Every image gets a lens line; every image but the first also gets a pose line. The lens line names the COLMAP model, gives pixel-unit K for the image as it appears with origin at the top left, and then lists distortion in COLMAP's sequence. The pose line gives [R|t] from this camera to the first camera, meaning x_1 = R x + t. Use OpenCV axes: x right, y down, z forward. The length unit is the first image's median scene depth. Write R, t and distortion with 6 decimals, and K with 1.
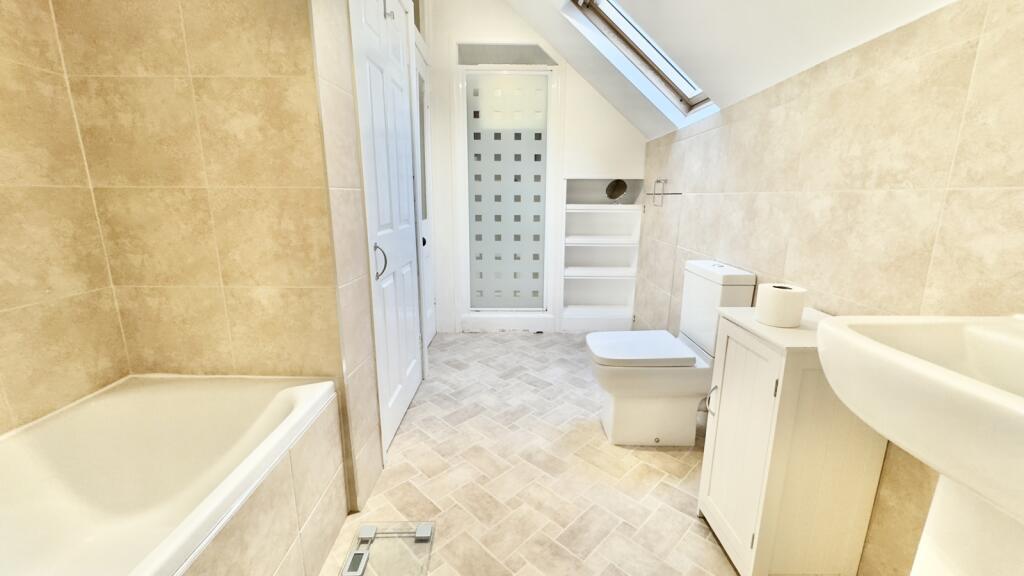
lens RADIAL K [[398.9, 0, 513.3], [0, 398.9, 284.2], [0, 0, 1]] dist [0.000172, 0.000055]
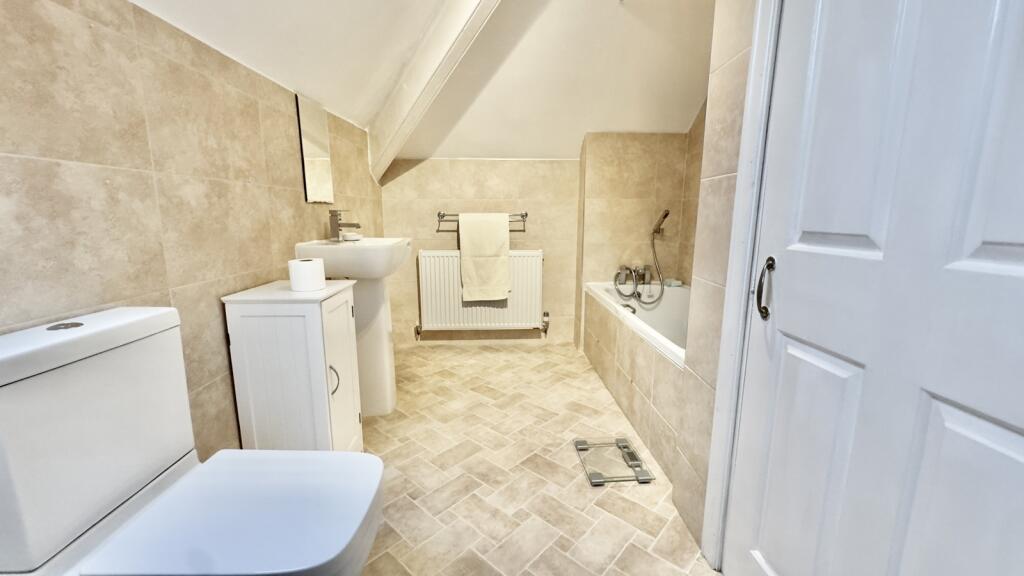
lens RADIAL K [[398.9, 0, 513.9], [0, 398.9, 288.4], [0, 0, 1]] dist [0.000172, 0.000055]
pose [[-0.999034, 0.001629, -0.043907, 0.070083], [-0.015608, 0.920978, 0.389301, -0.354173], [0.041072, 0.389611, -0.920063, 1.921130]]
